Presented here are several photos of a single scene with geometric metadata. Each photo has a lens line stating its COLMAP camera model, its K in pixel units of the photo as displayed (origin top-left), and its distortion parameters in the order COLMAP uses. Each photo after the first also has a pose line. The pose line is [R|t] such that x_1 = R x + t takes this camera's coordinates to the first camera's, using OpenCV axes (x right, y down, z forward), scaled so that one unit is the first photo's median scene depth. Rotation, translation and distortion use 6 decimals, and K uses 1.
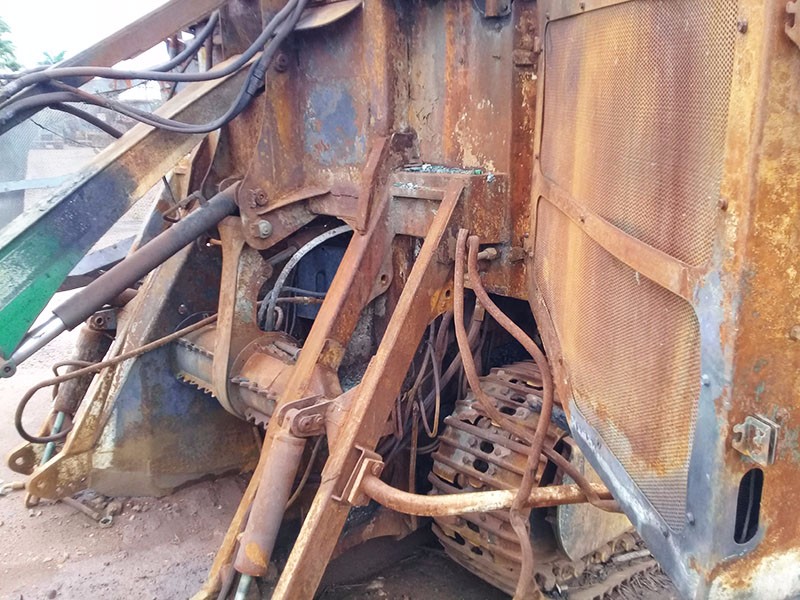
lens RADIAL K [[733.0, 0, 396.4], [0, 733.0, 285.3], [0, 0, 1]] dist [0.109978, -0.225808]
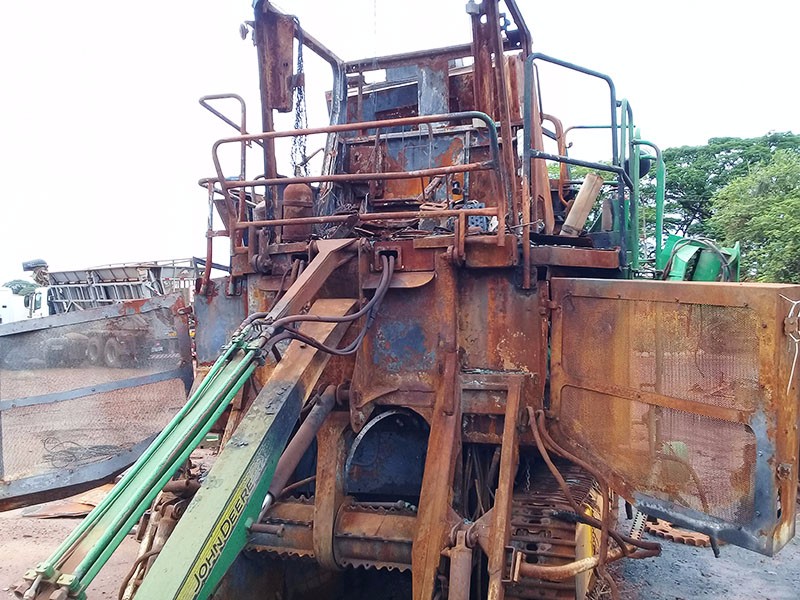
lens RADIAL K [[733.0, 0, 396.4], [0, 733.0, 285.3], [0, 0, 1]] dist [0.109978, -0.225808]
pose [[0.879830, 0.010424, 0.475174, -0.932428], [0.107804, 0.969326, -0.220873, -0.003472], [-0.462901, 0.245557, 0.851718, -0.367931]]
